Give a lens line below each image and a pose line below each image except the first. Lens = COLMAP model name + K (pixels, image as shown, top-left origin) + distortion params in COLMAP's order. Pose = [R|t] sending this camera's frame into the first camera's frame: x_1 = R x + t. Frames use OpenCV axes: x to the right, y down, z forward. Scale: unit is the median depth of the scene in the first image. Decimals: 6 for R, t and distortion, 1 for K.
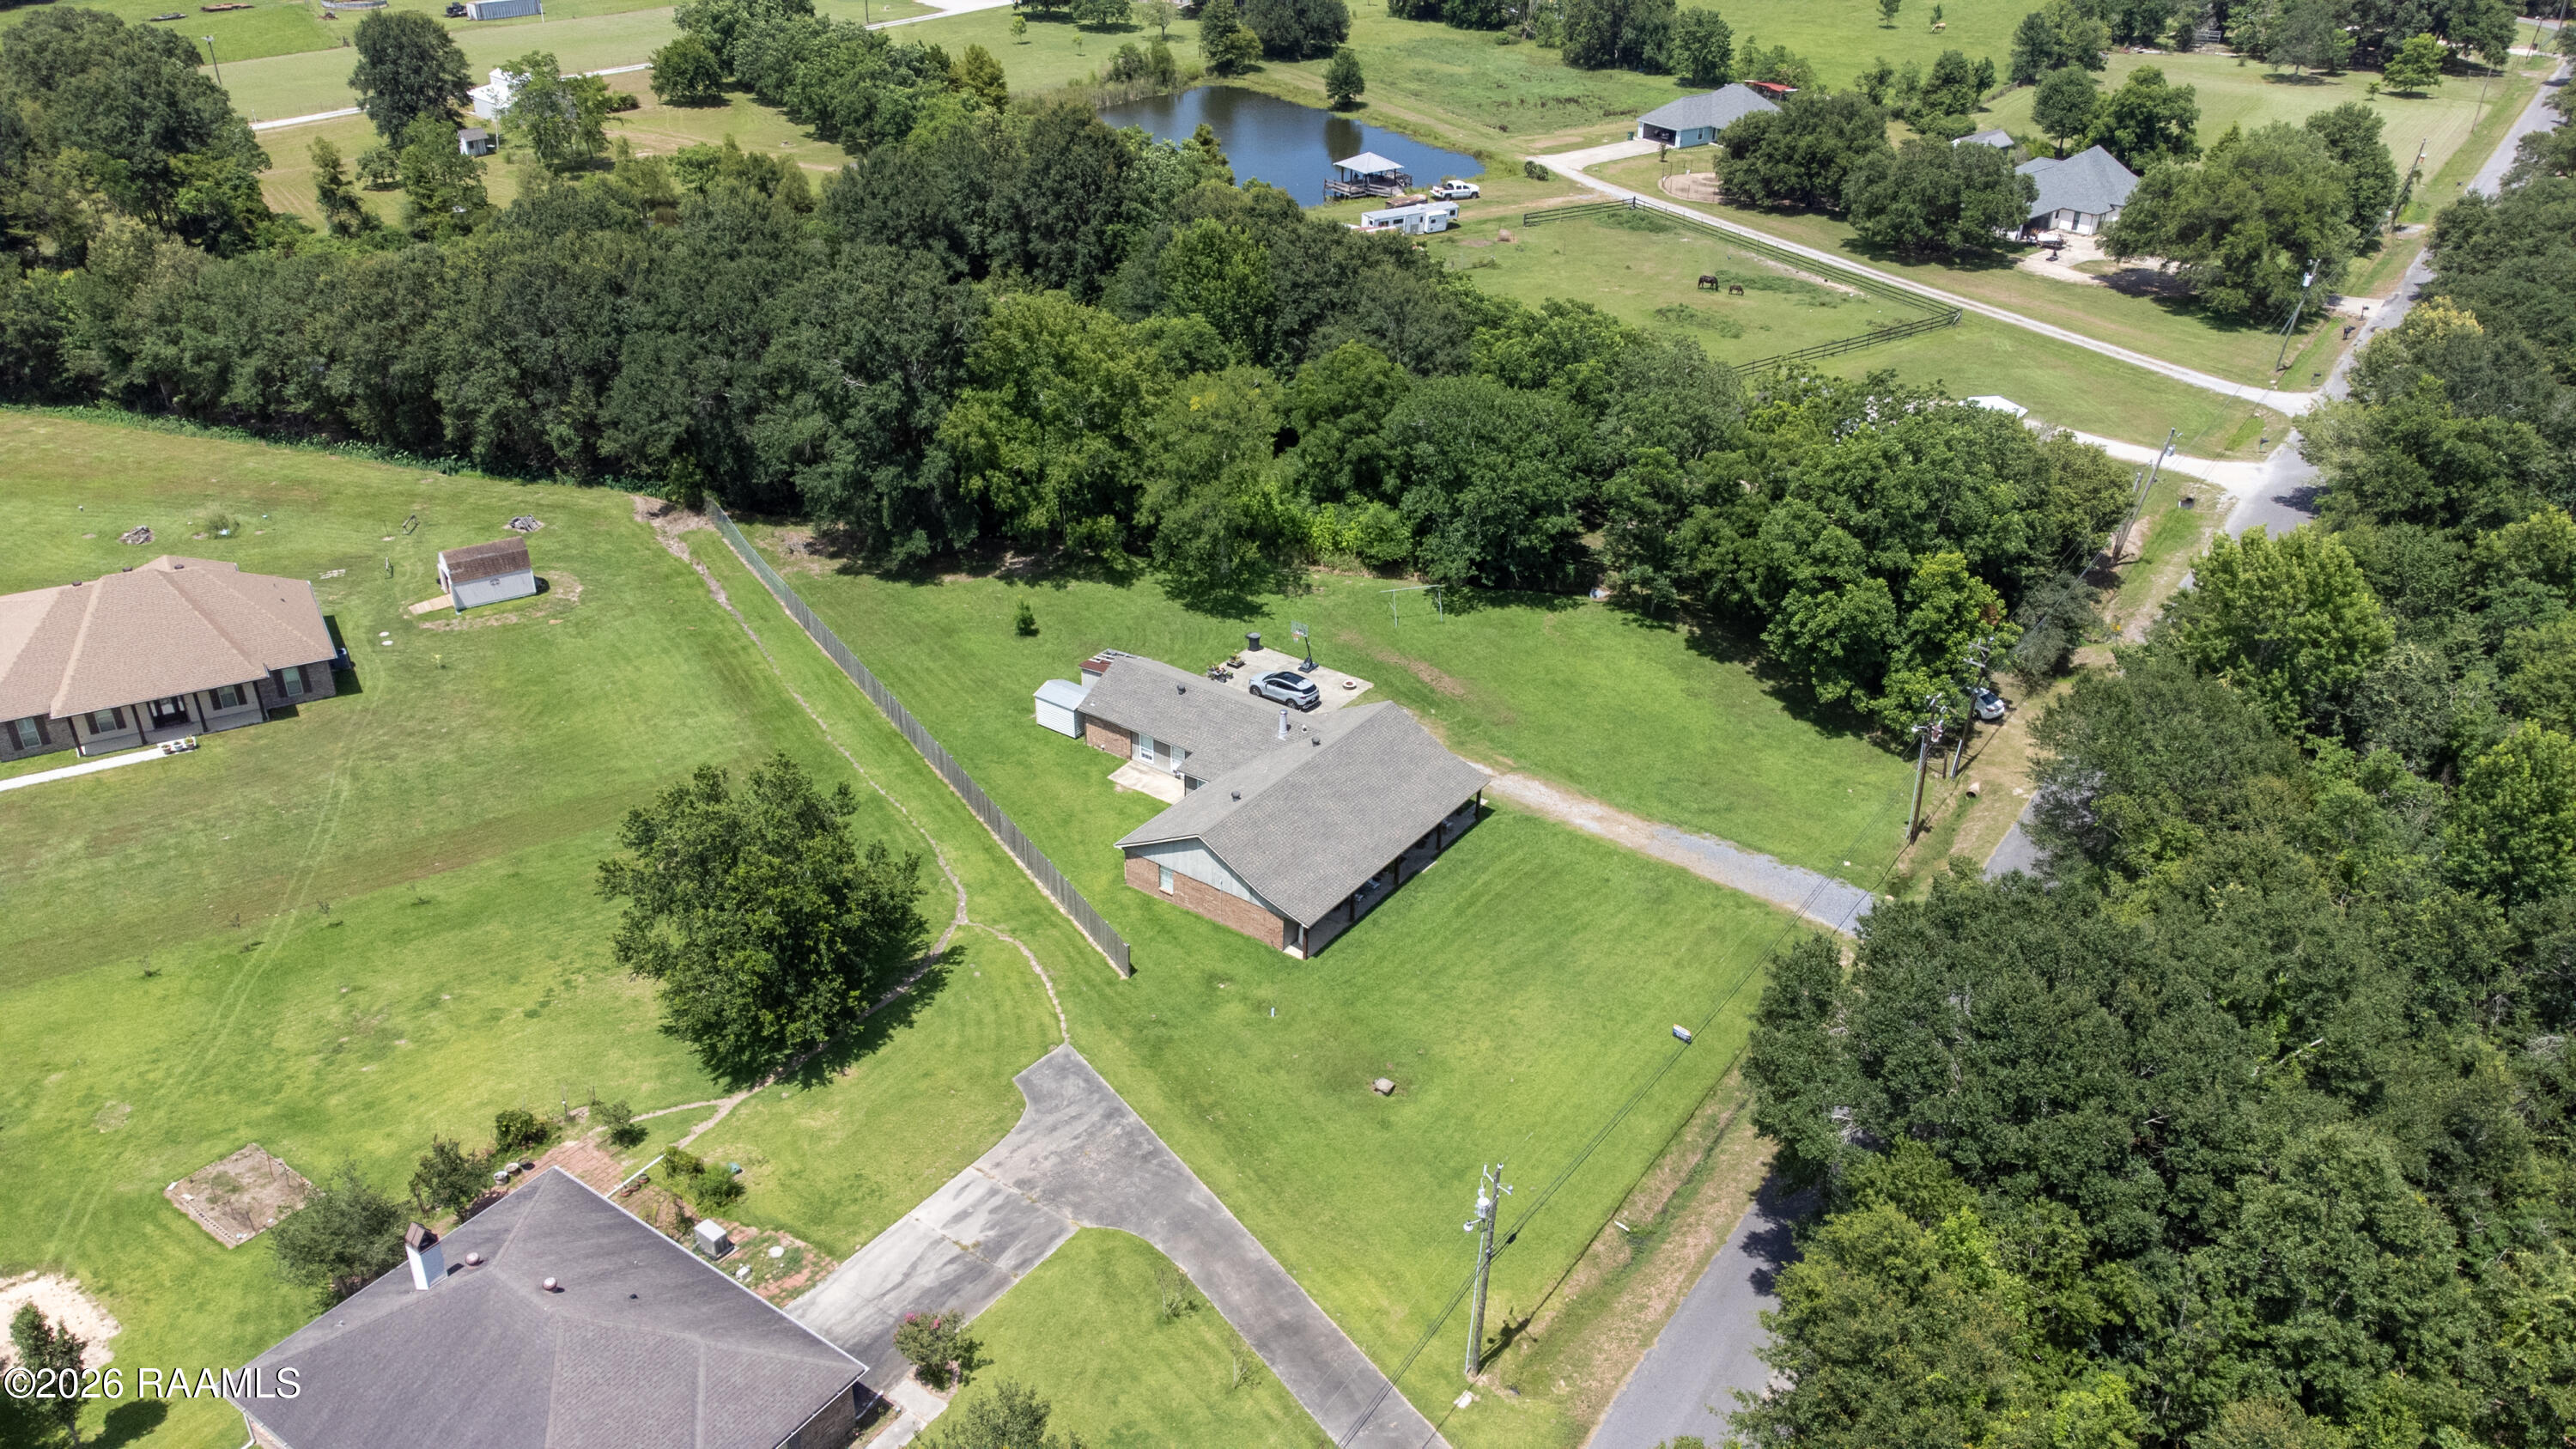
lens RADIAL K [[1905.7, 0, 1288.0], [0, 1905.7, 724.5], [0, 0, 1]] dist [0.035853, 0.005178]
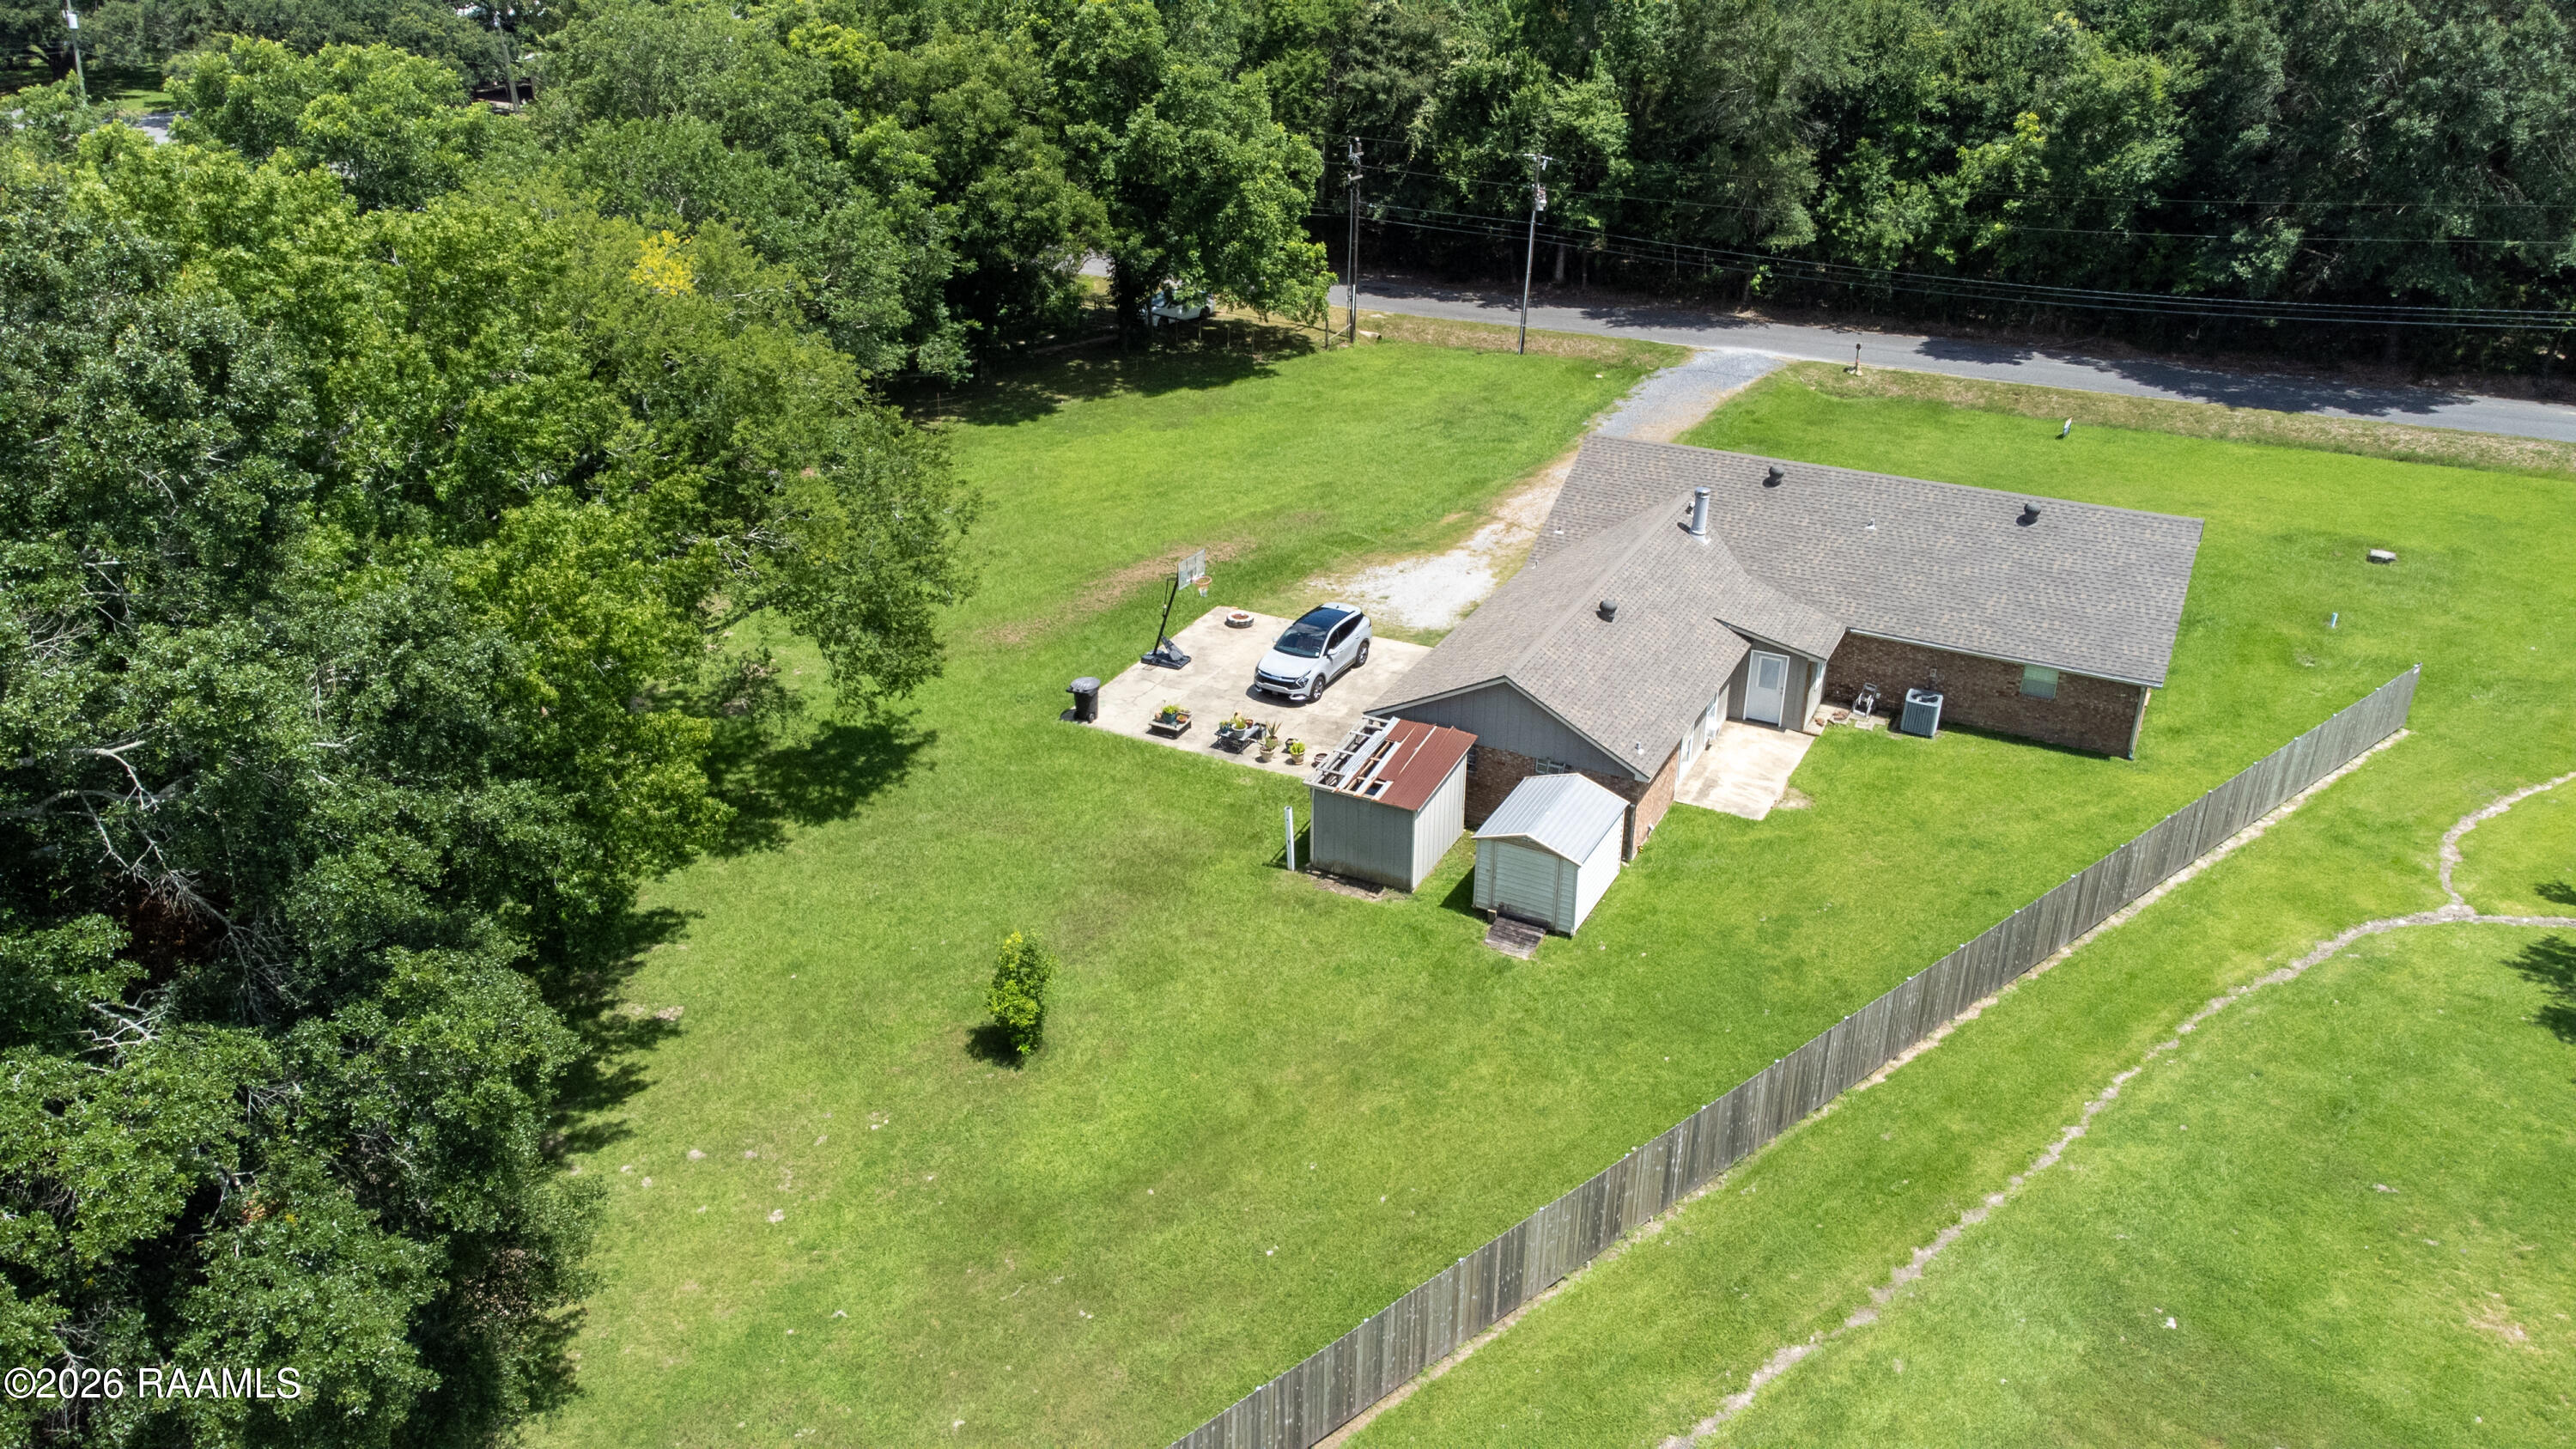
lens RADIAL K [[1905.7, 0, 1288.0], [0, 1905.7, 724.5], [0, 0, 1]] dist [0.035853, 0.005178]
pose [[-0.145282, -0.450345, 0.880956, -0.411884], [0.473039, 0.750423, 0.461627, -0.219822], [-0.868980, 0.483793, 0.104008, 0.938970]]
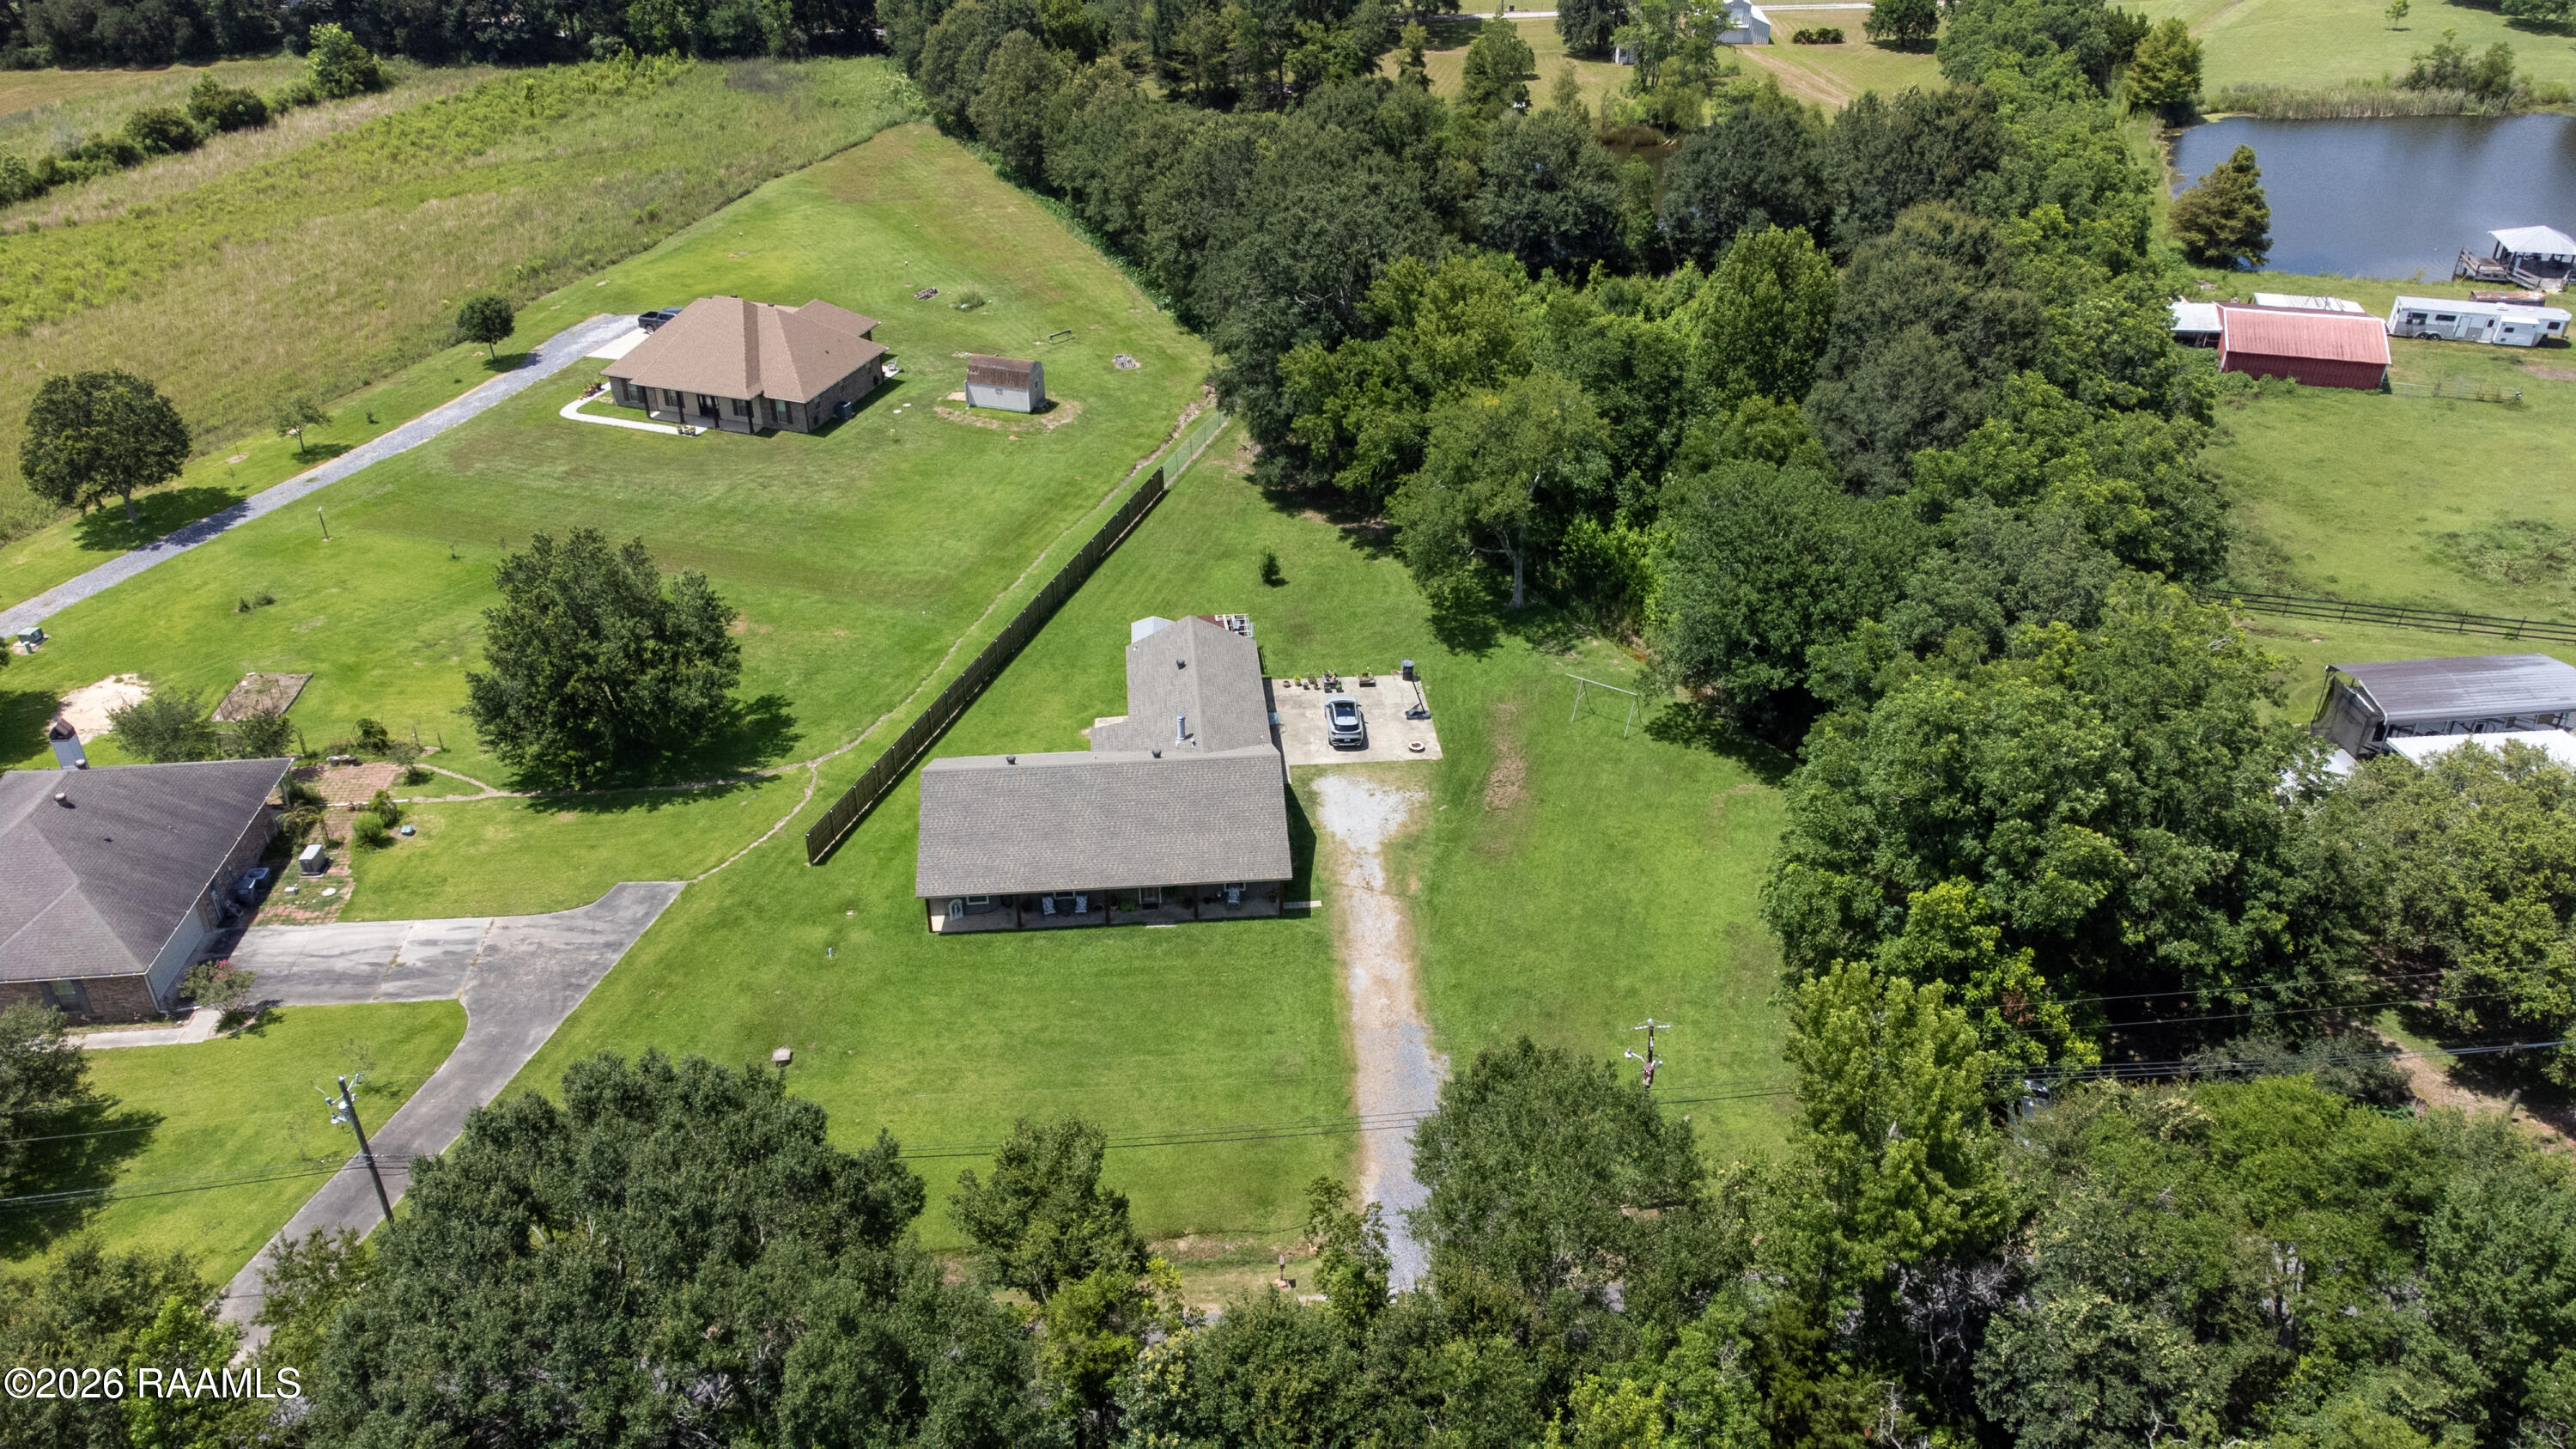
lens RADIAL K [[1912.3, 0, 1288.0], [0, 1912.3, 724.5], [0, 0, 1]] dist [0.010437, 0.079267]
pose [[0.649592, 0.377748, -0.659801, 0.564500], [-0.357897, 0.917598, 0.172983, -0.159586], [0.670776, 0.123772, 0.731259, 0.311074]]
